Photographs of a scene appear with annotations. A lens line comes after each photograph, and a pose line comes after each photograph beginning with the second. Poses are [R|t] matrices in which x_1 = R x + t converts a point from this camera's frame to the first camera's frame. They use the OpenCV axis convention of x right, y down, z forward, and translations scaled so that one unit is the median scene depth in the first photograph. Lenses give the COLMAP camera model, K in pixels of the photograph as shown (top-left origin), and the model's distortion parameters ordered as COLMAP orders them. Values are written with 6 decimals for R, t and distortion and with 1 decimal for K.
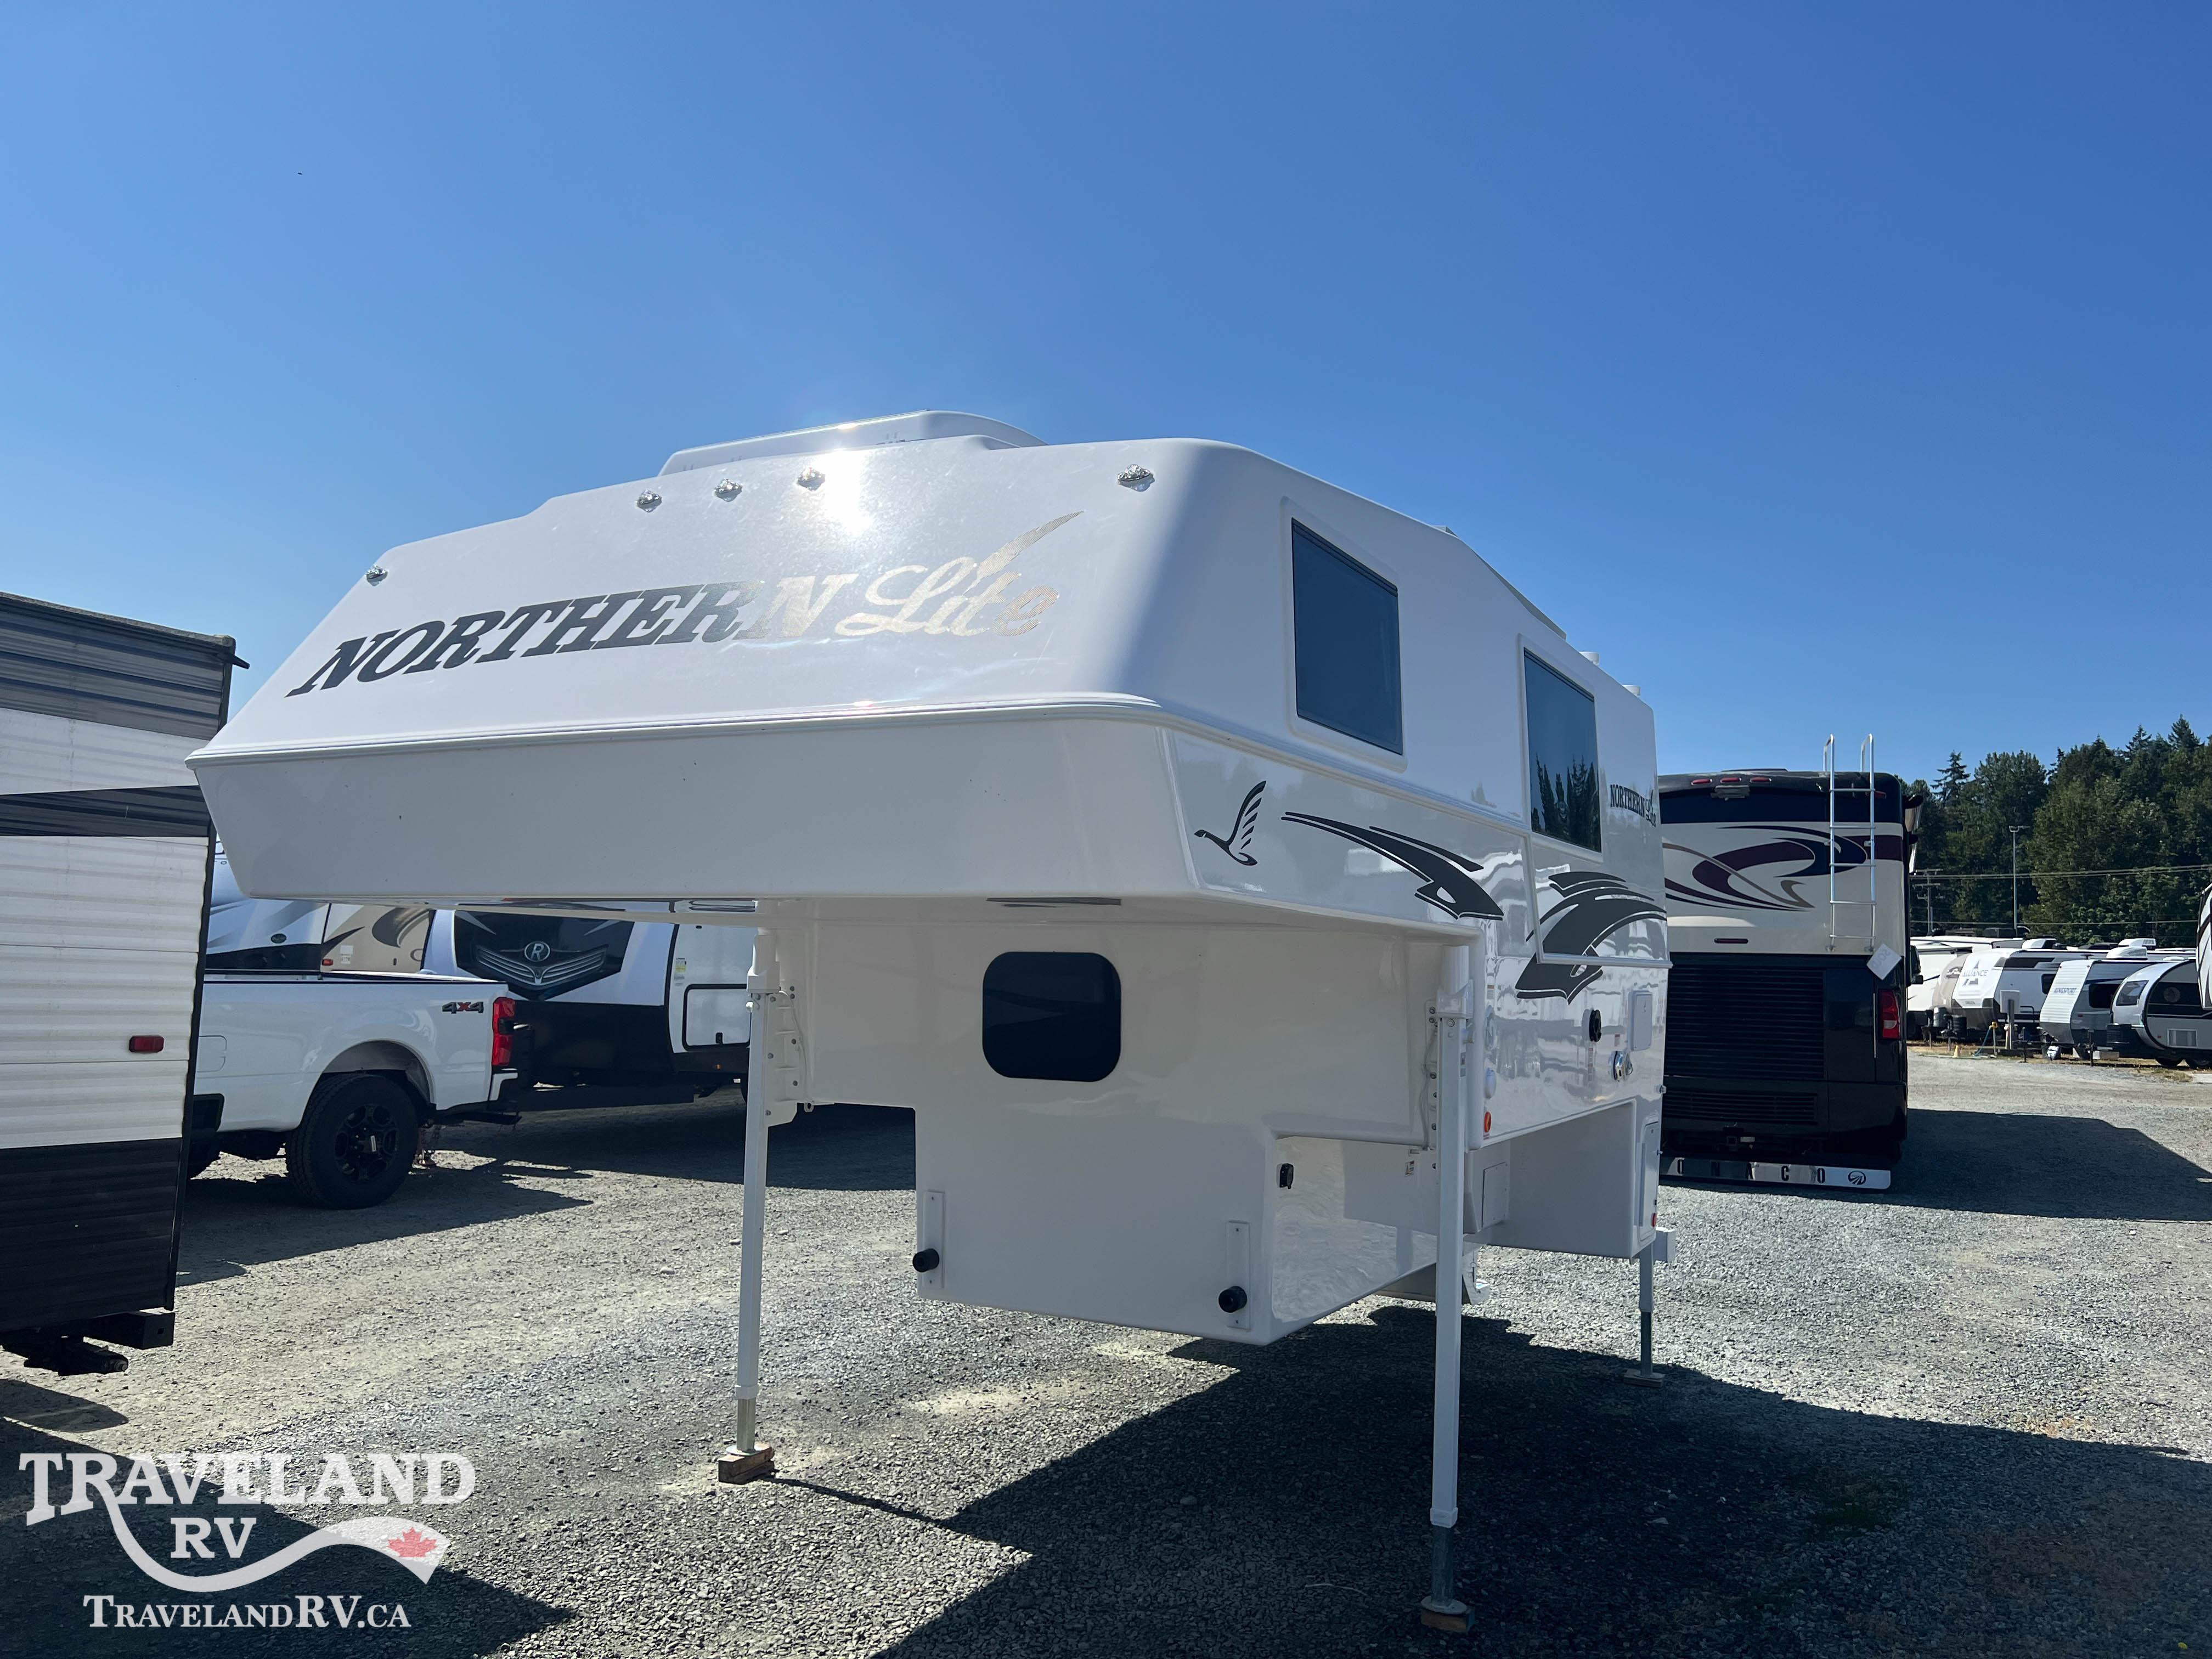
lens RADIAL K [[1669.3, 0, 1092.6], [0, 1669.3, 823.2], [0, 0, 1]] dist [0.022628, -0.016123]
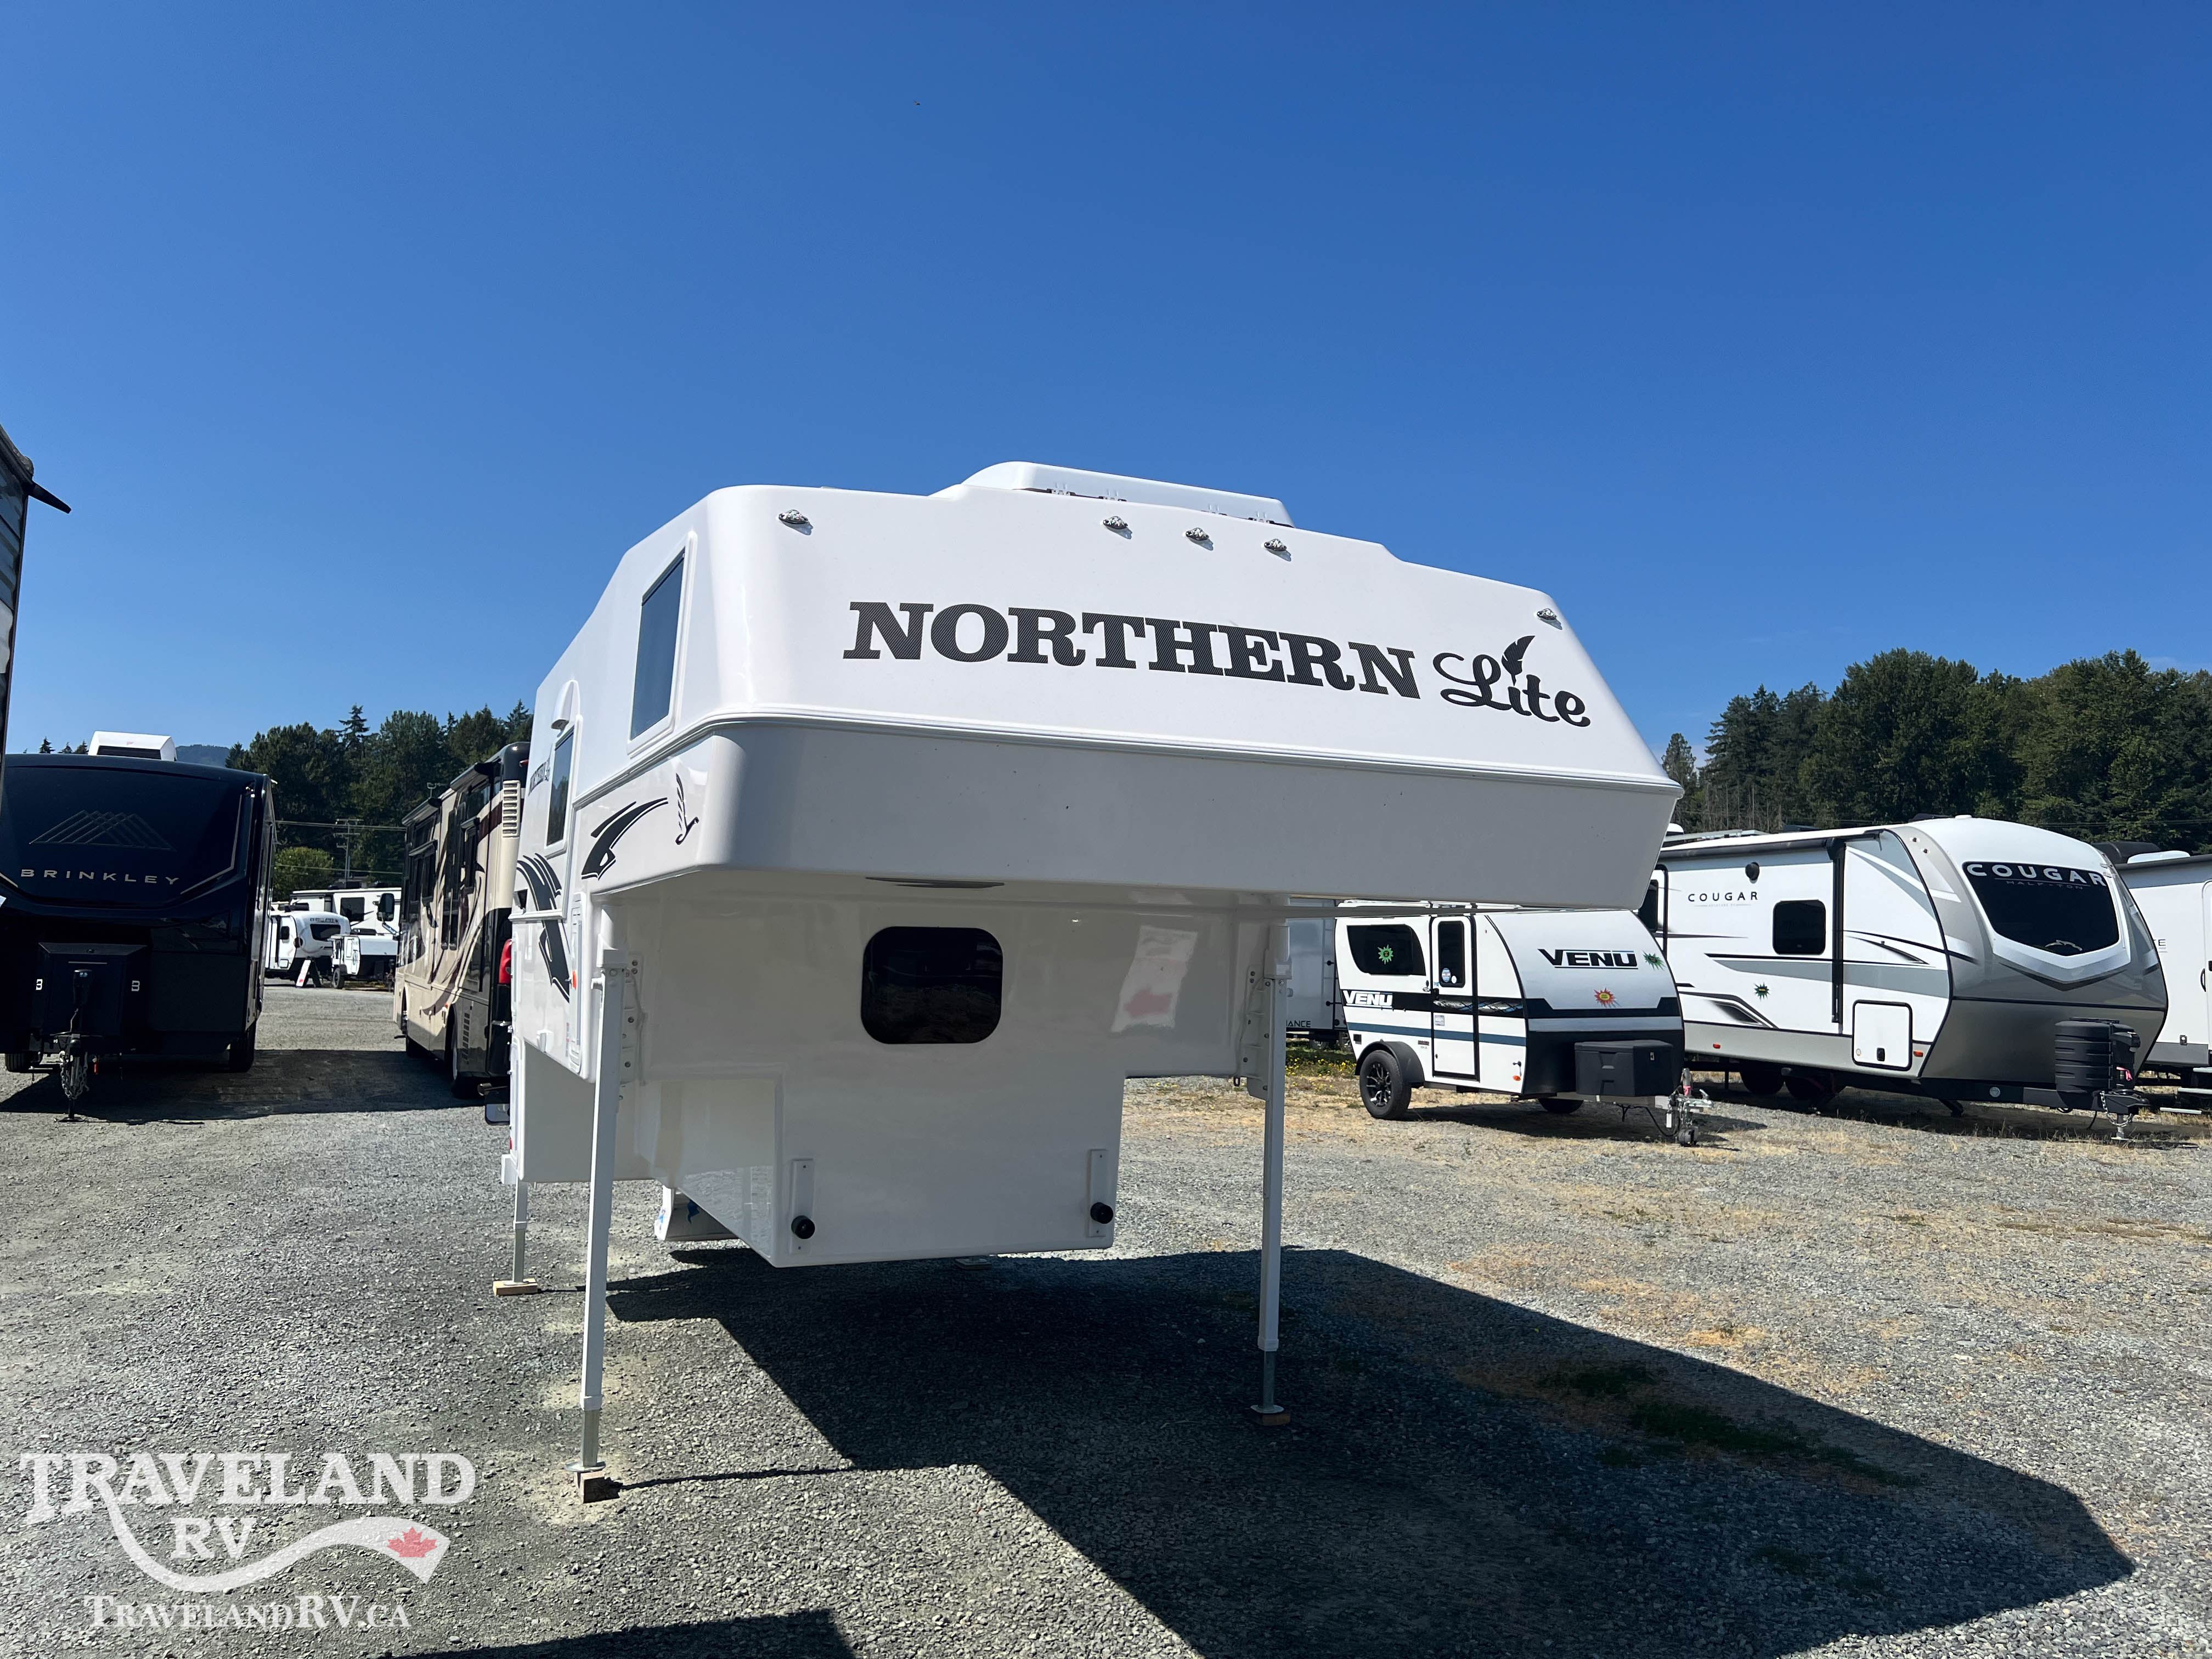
lens RADIAL K [[1669.3, 0, 1113.4], [0, 1669.3, 834.7], [0, 0, 1]] dist [0.022628, -0.016123]
pose [[0.604673, 0.046576, 0.795111, -0.973010], [-0.077496, 0.996993, 0.000532, 0.007698], [-0.792694, -0.061939, 0.606464, 0.297587]]
